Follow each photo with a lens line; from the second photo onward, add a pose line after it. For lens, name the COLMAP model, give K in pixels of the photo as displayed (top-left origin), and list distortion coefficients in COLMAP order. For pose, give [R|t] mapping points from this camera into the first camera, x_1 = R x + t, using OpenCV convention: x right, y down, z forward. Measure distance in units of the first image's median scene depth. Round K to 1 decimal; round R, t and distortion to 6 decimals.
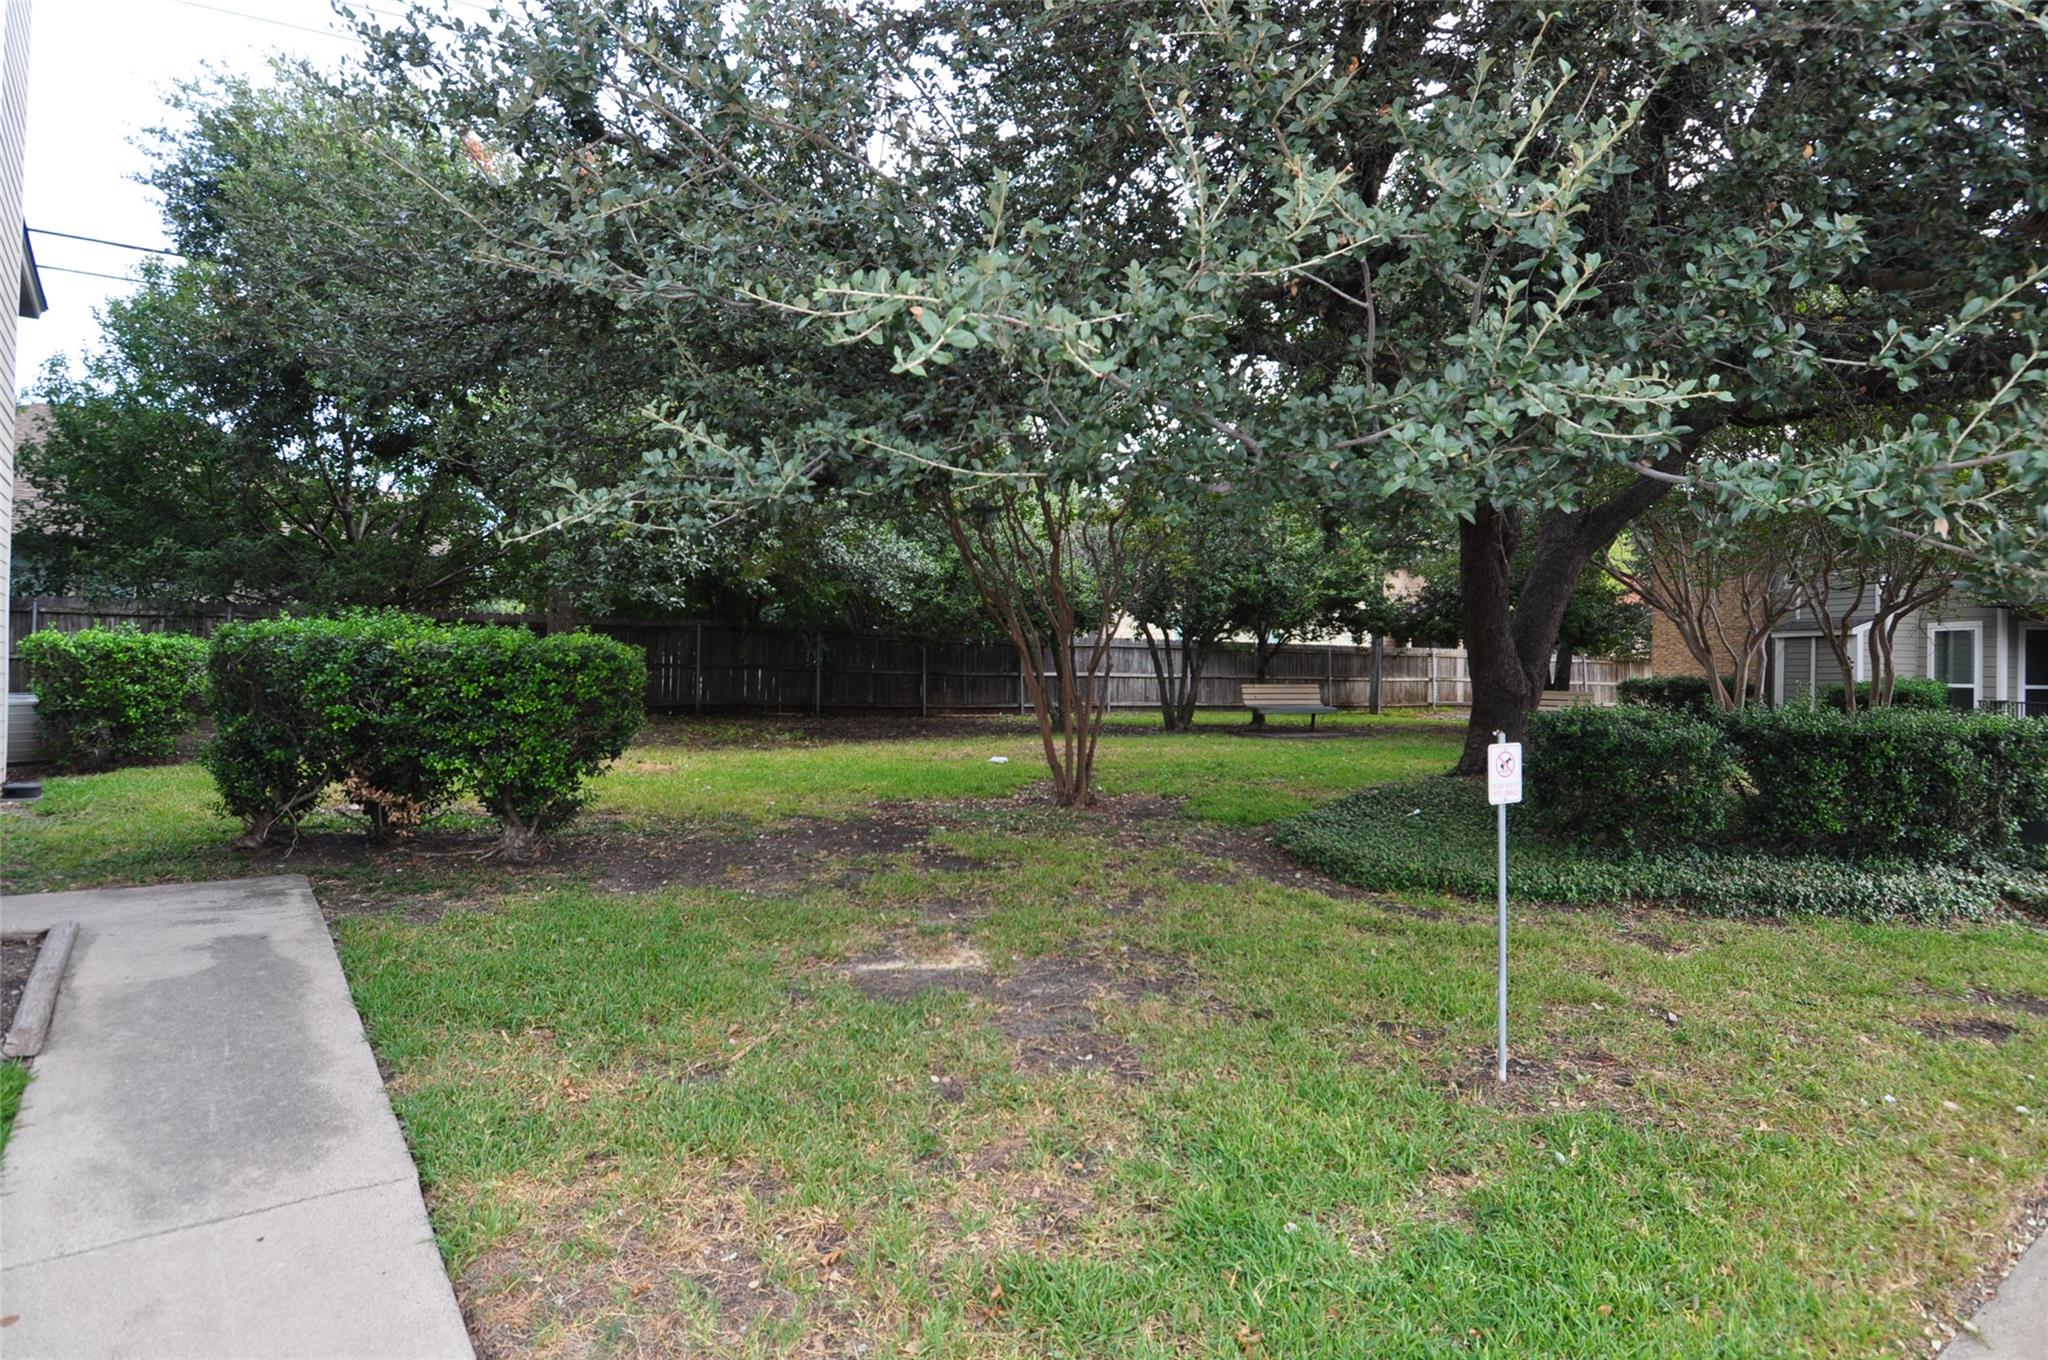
lens RADIAL K [[1055.4, 0, 1048.7], [0, 1055.4, 666.9], [0, 0, 1]] dist [0.041073, -0.043595]
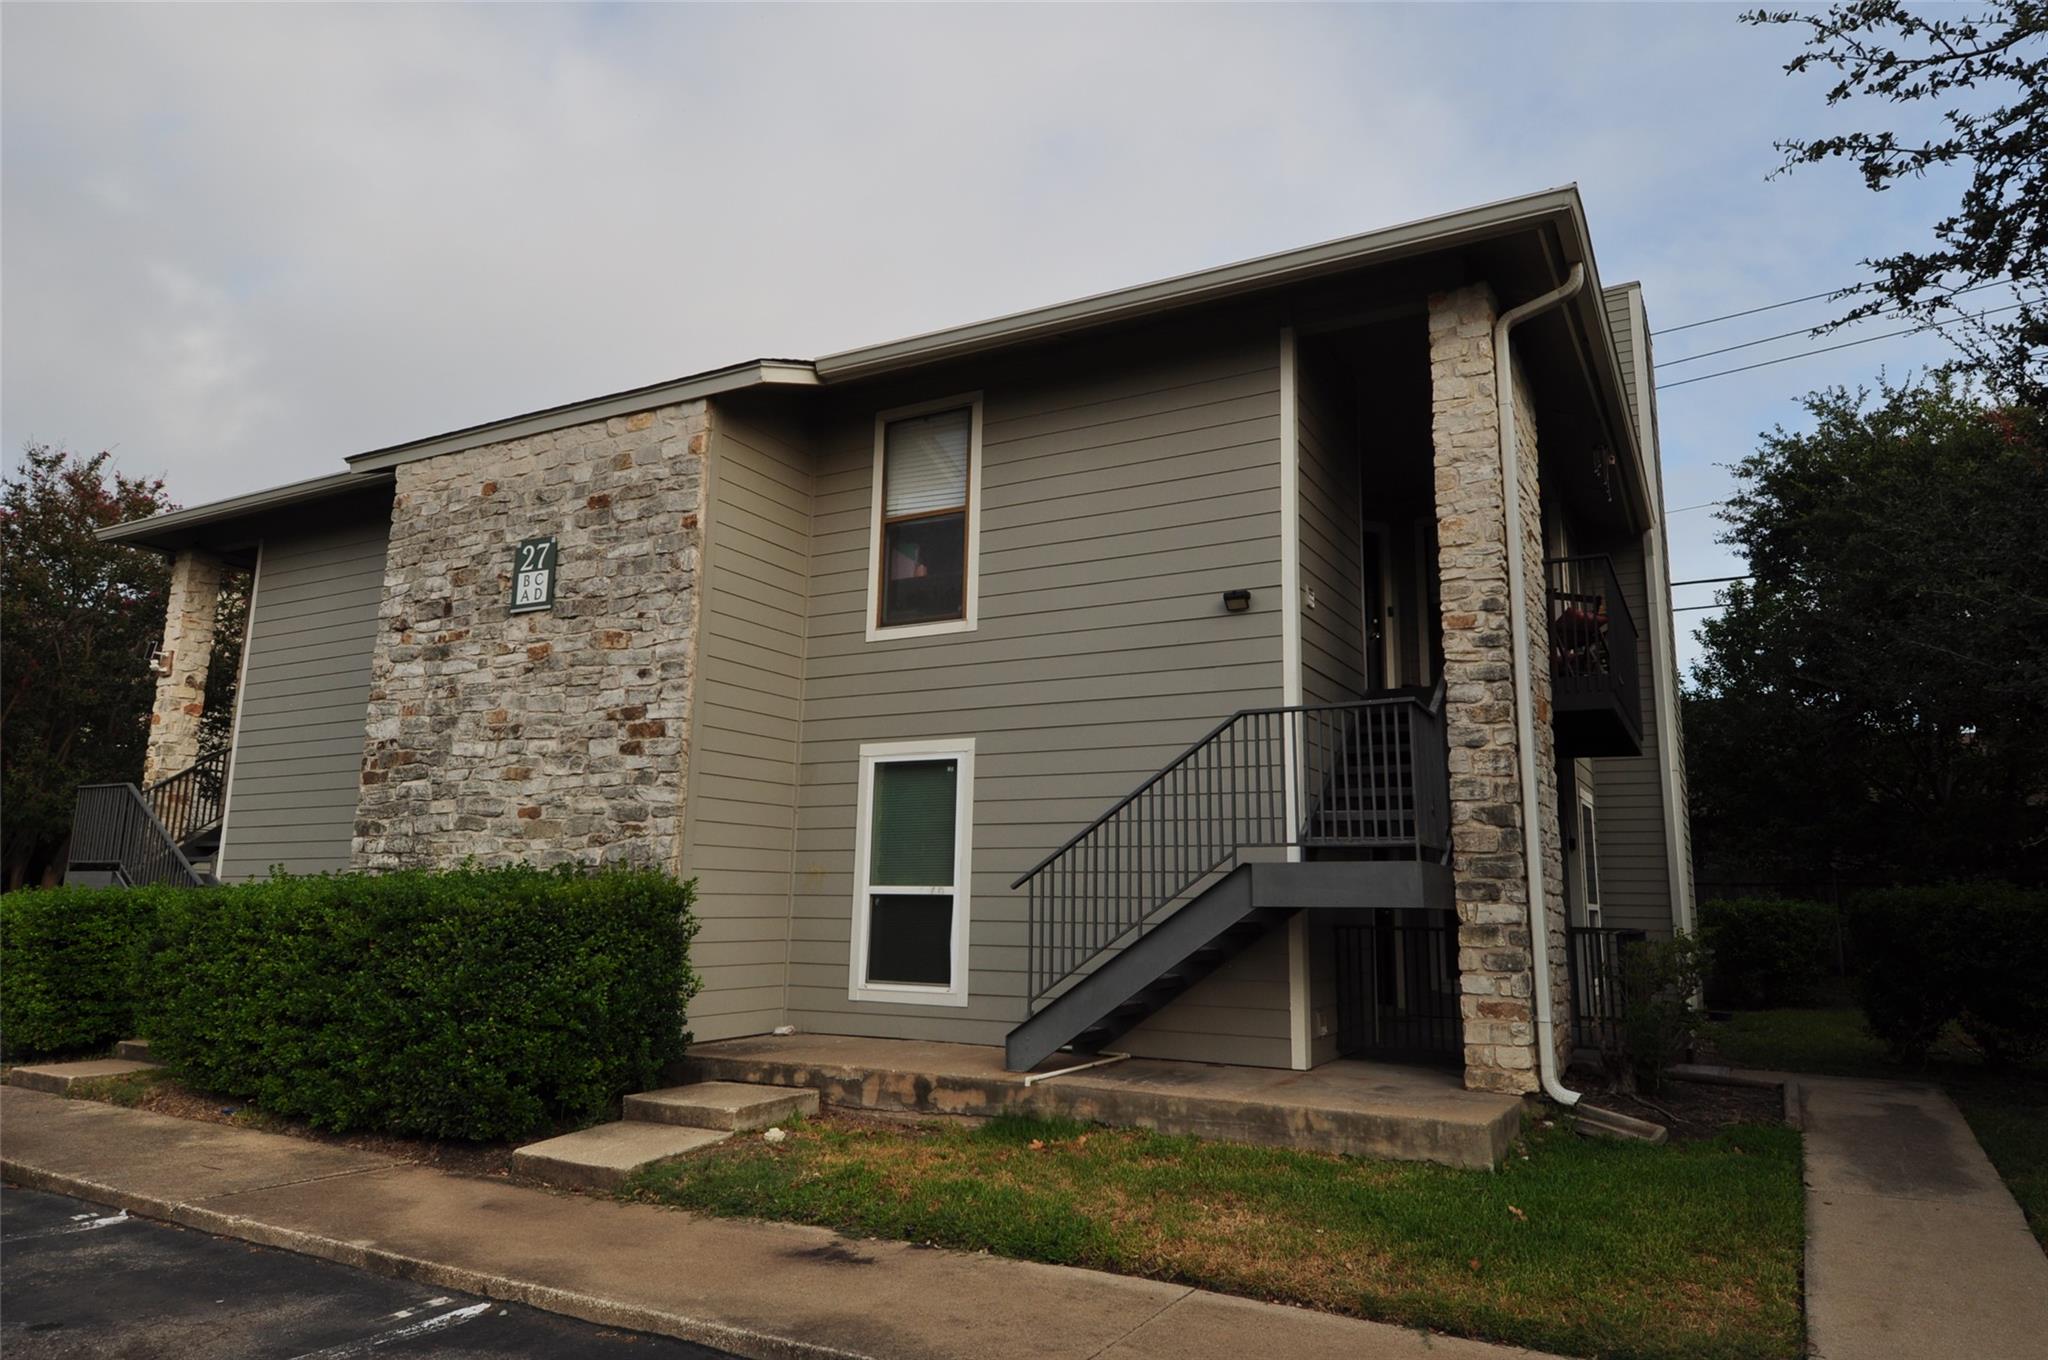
lens RADIAL K [[1286.1, 0, 1027.0], [0, 1286.1, 670.6], [0, 0, 1]] dist [0.057707, -0.057501]
pose [[0.370846, -0.180258, -0.911033, 0.389705], [-0.005259, 0.980559, -0.196156, 0.013372], [0.928680, 0.077535, 0.362688, -0.586182]]
